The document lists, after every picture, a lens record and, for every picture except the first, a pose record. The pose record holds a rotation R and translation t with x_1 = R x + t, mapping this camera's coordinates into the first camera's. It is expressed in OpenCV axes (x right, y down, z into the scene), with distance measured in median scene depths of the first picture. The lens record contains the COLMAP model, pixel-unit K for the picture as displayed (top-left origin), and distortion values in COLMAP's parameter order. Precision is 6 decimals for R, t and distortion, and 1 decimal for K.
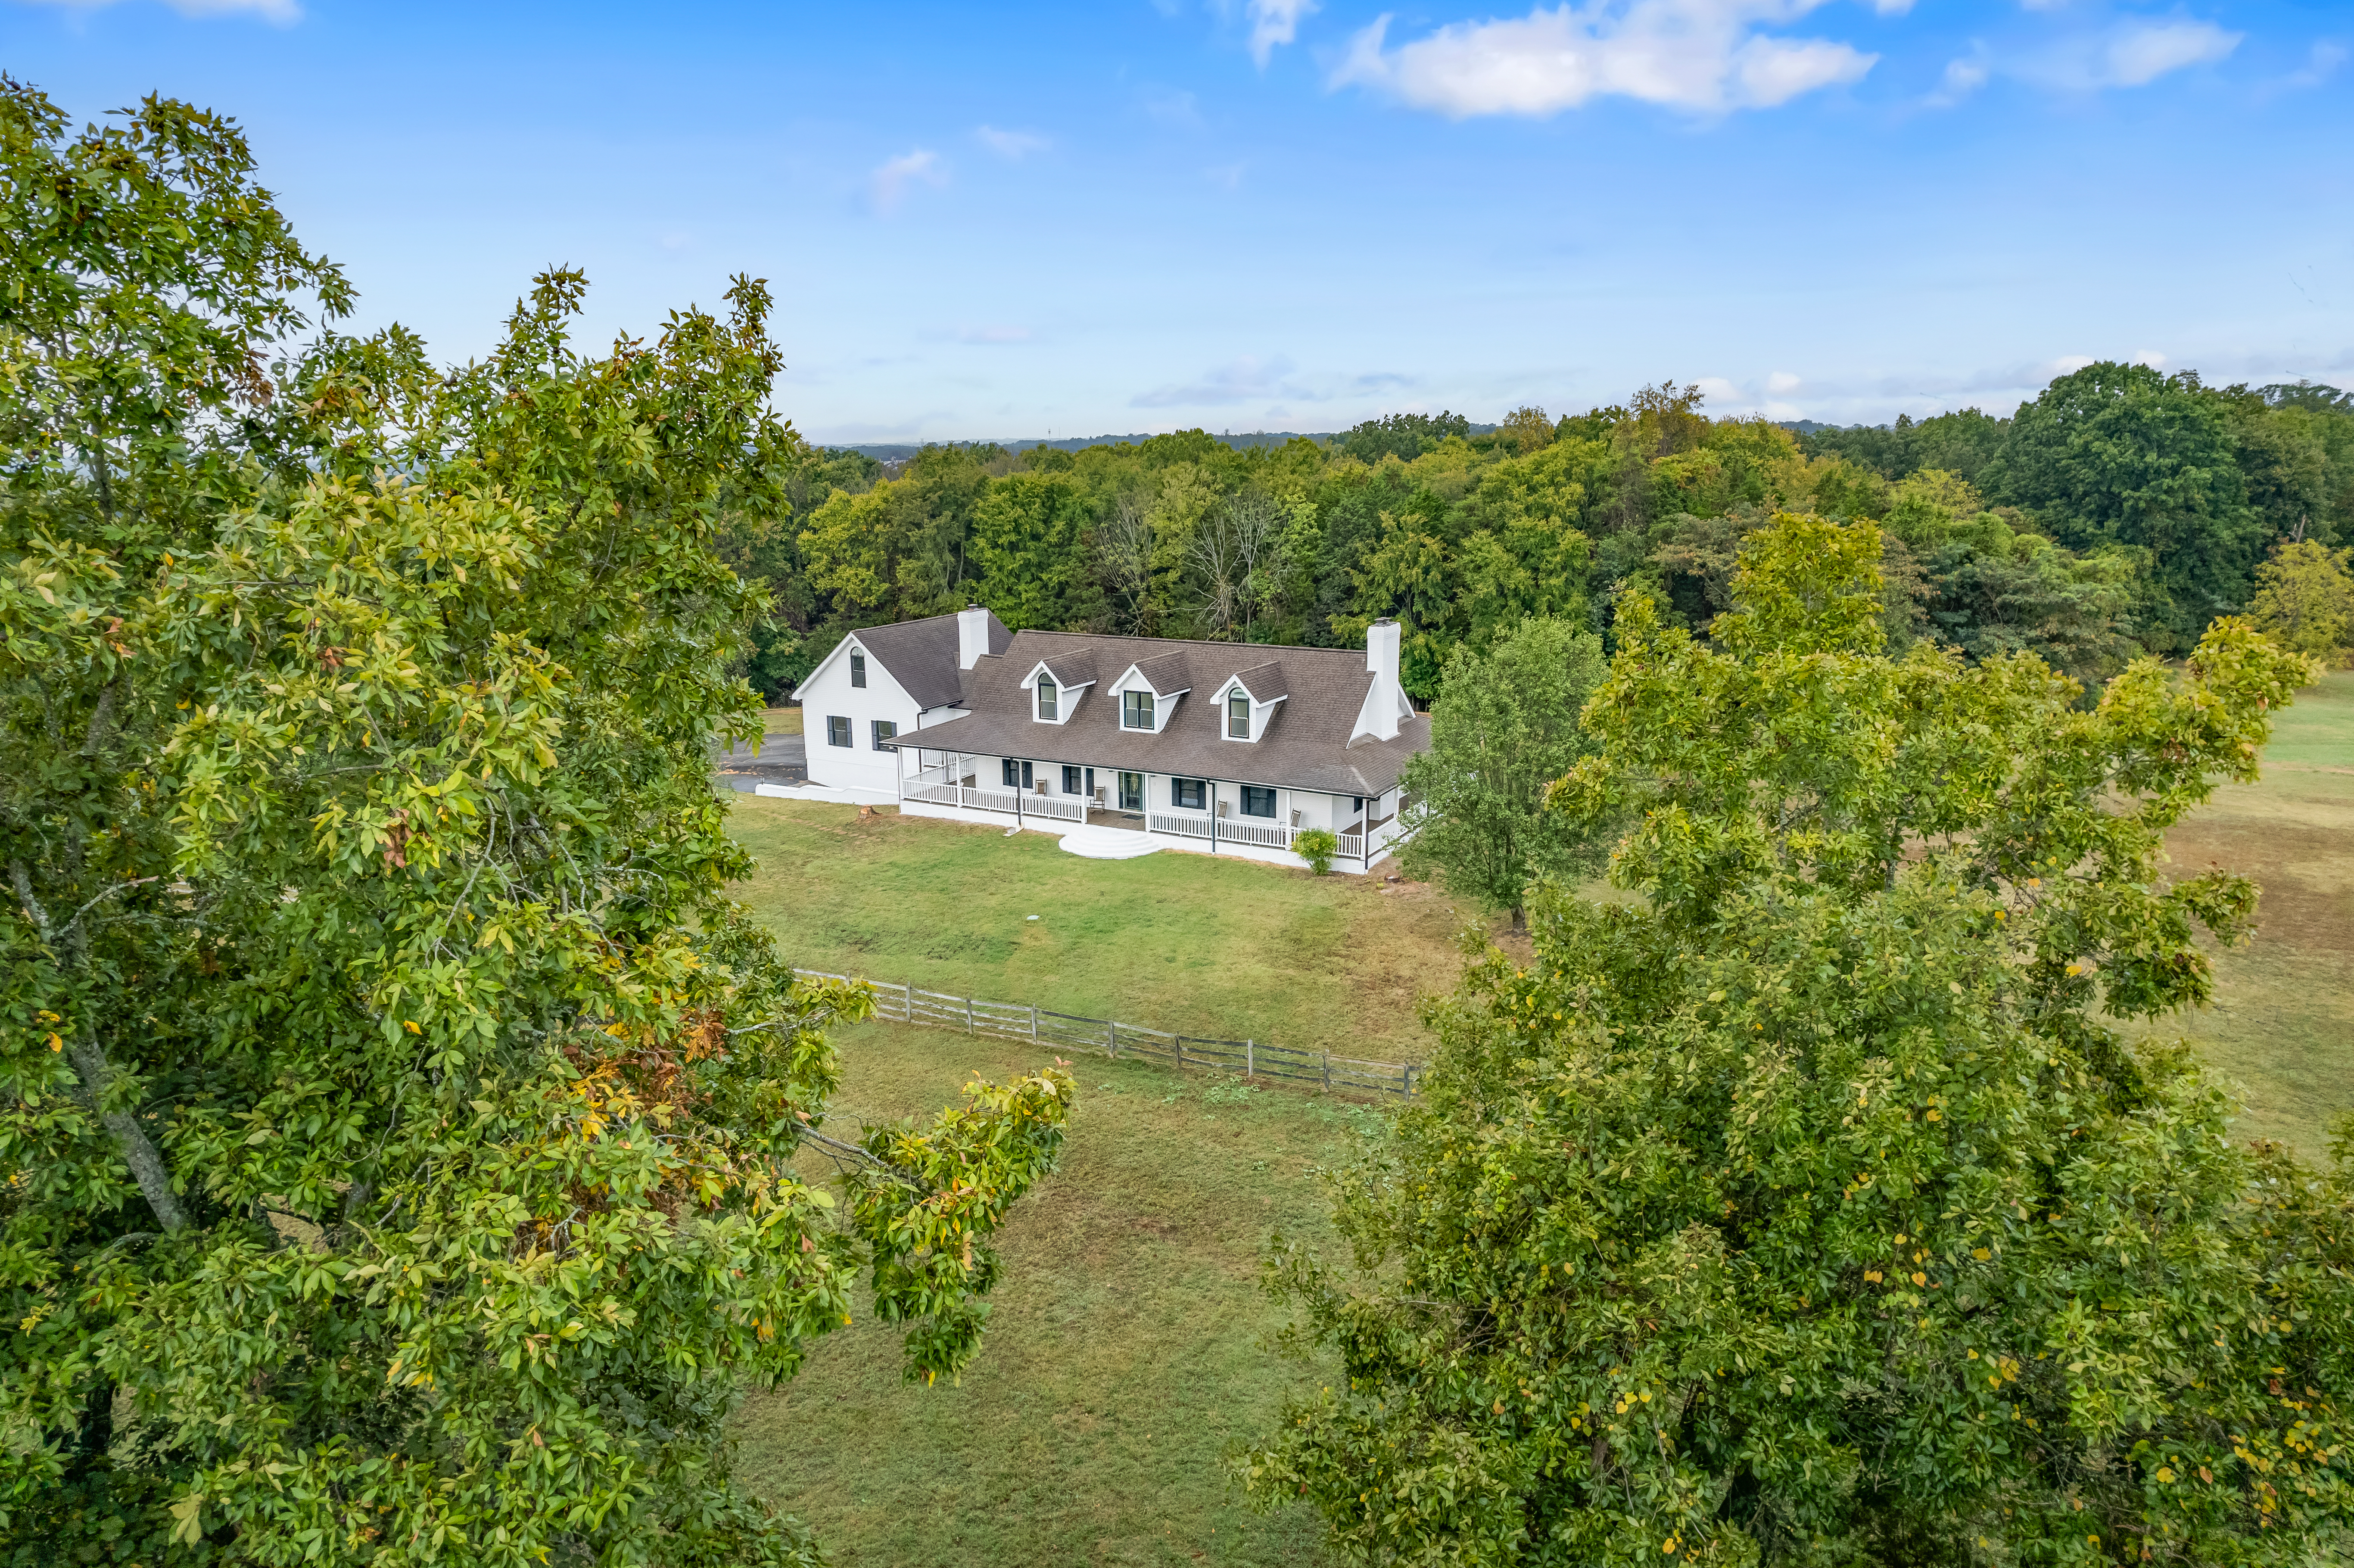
lens RADIAL K [[1479.8, 0, 1177.0], [0, 1479.8, 784.0], [0, 0, 1]] dist [-0.006774, 0.019518]
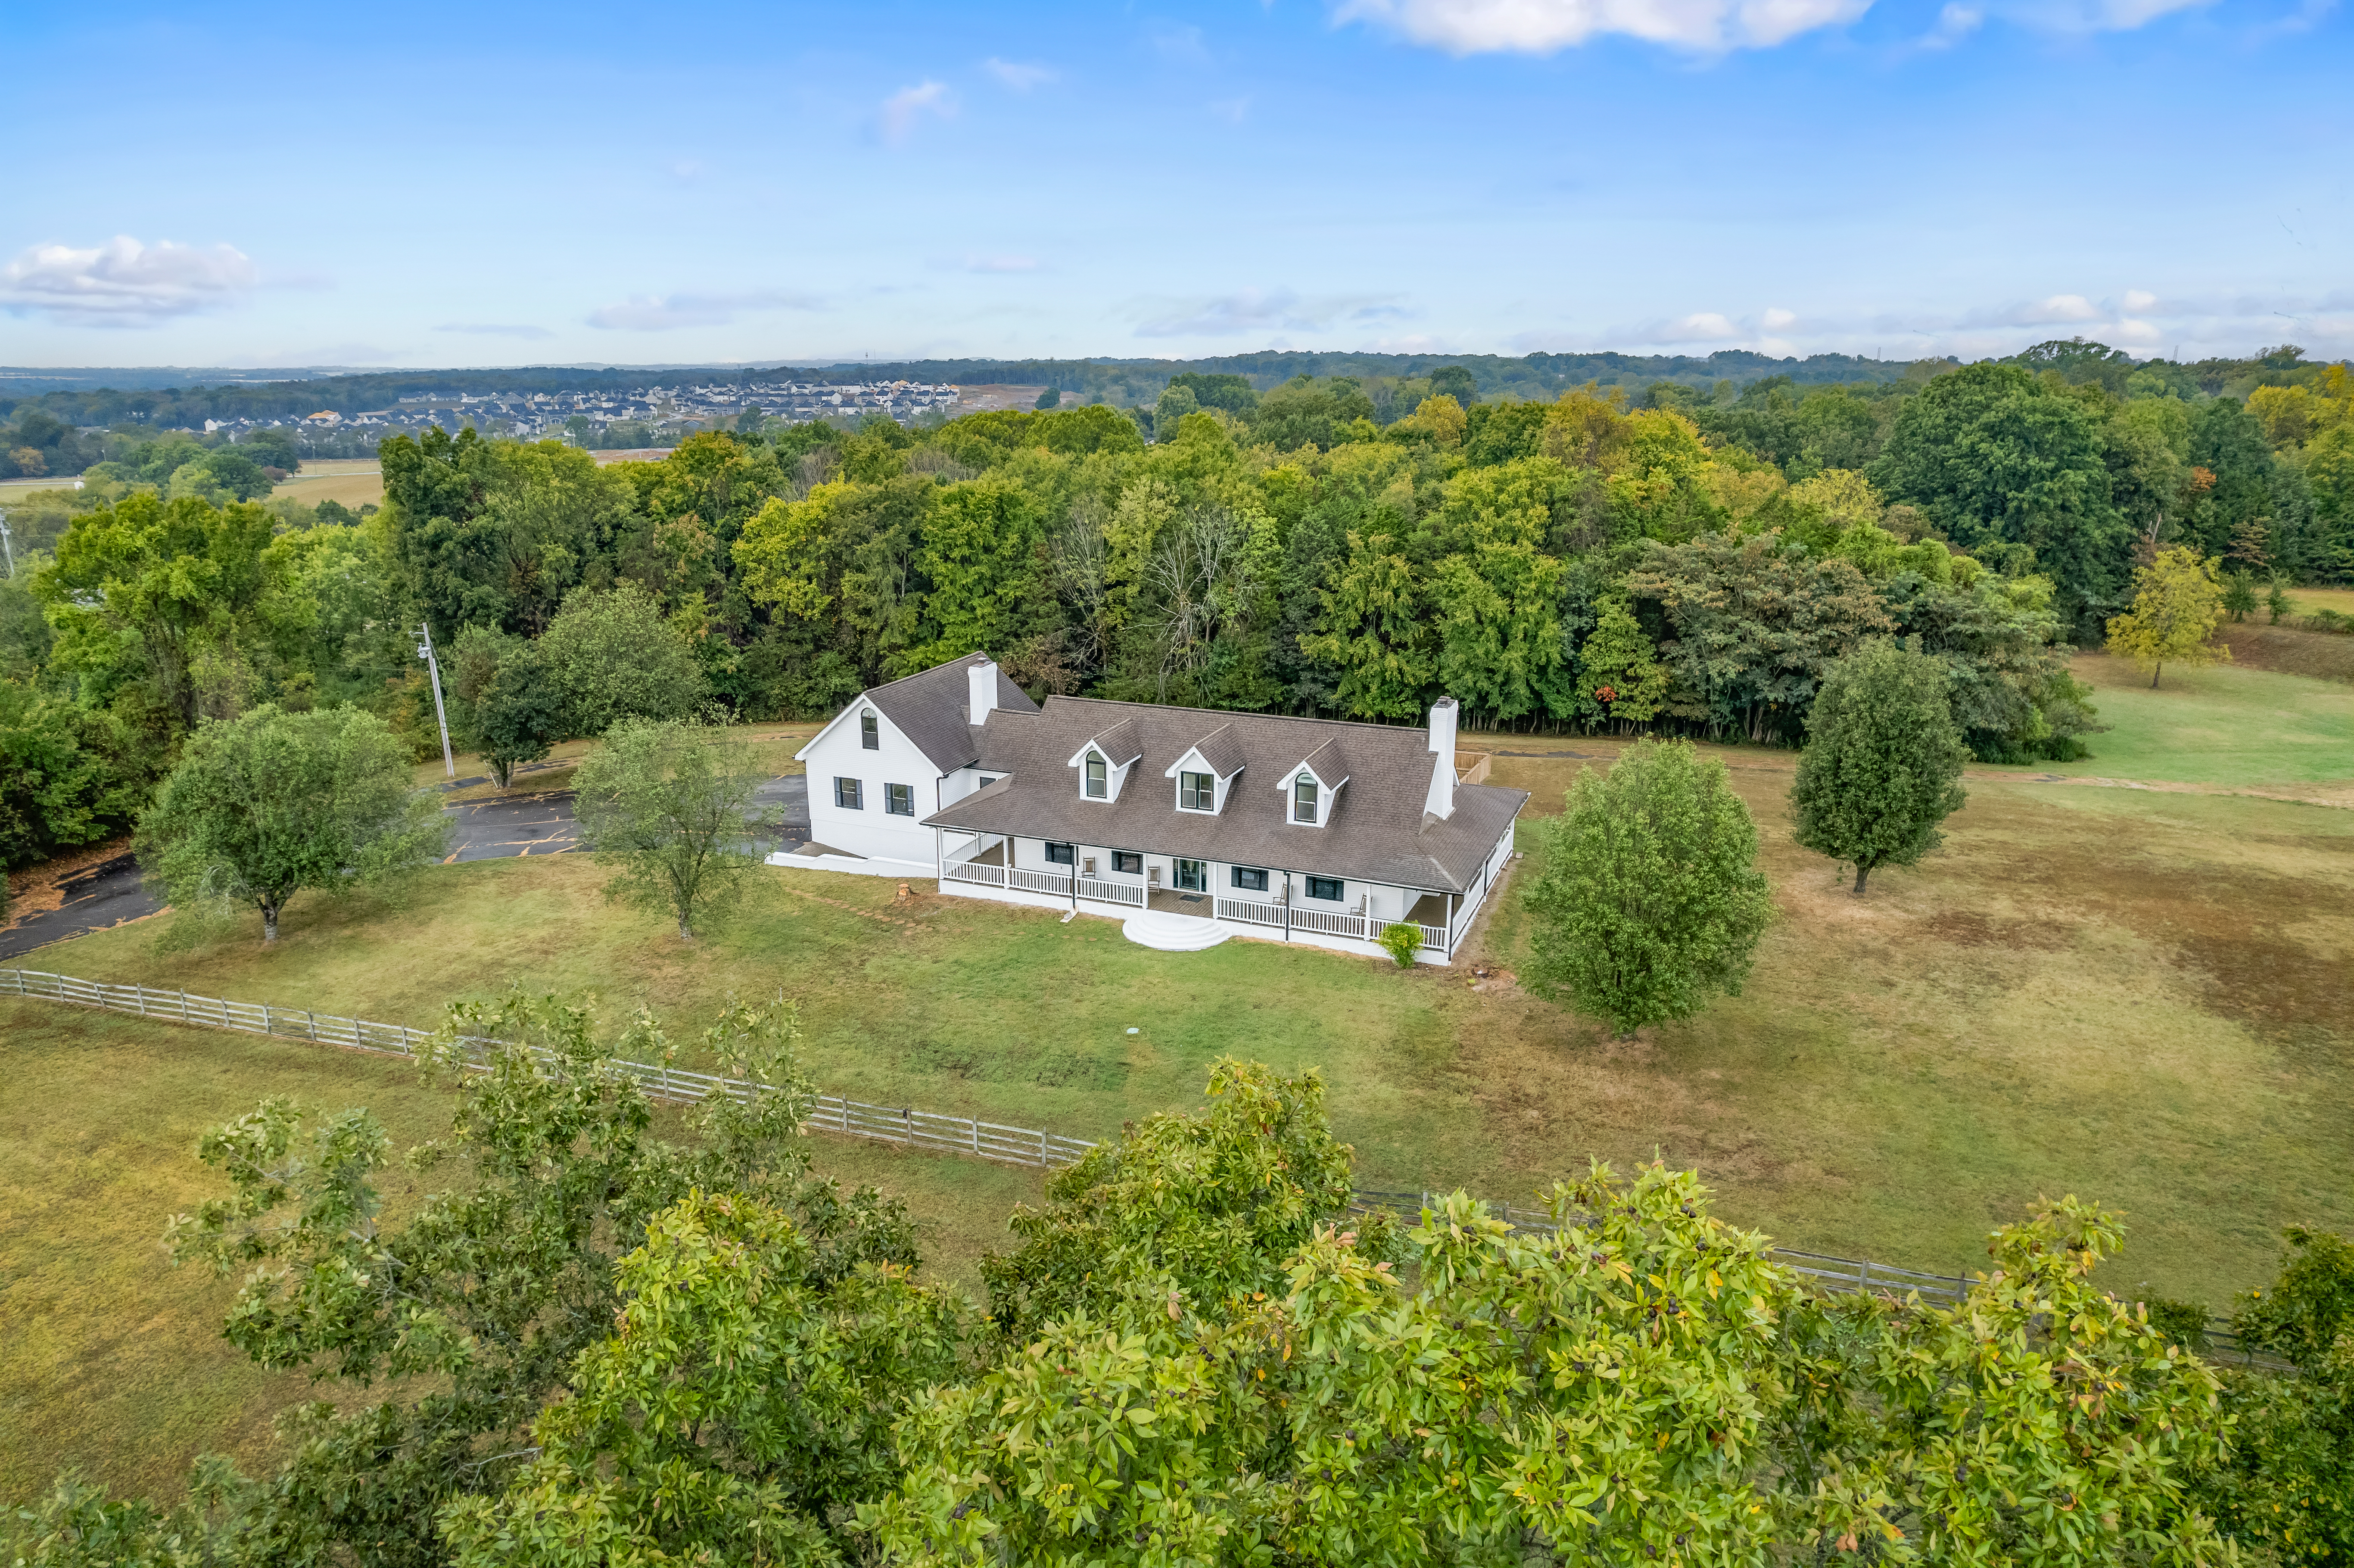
lens RADIAL K [[1461.2, 0, 1177.0], [0, 1461.2, 784.0], [0, 0, 1]] dist [0.003237, -0.000144]
pose [[0.993510, -0.023244, 0.111347, -0.110349], [0.017853, 0.998631, 0.049166, -0.077053], [-0.112337, -0.046859, 0.992565, 0.026991]]
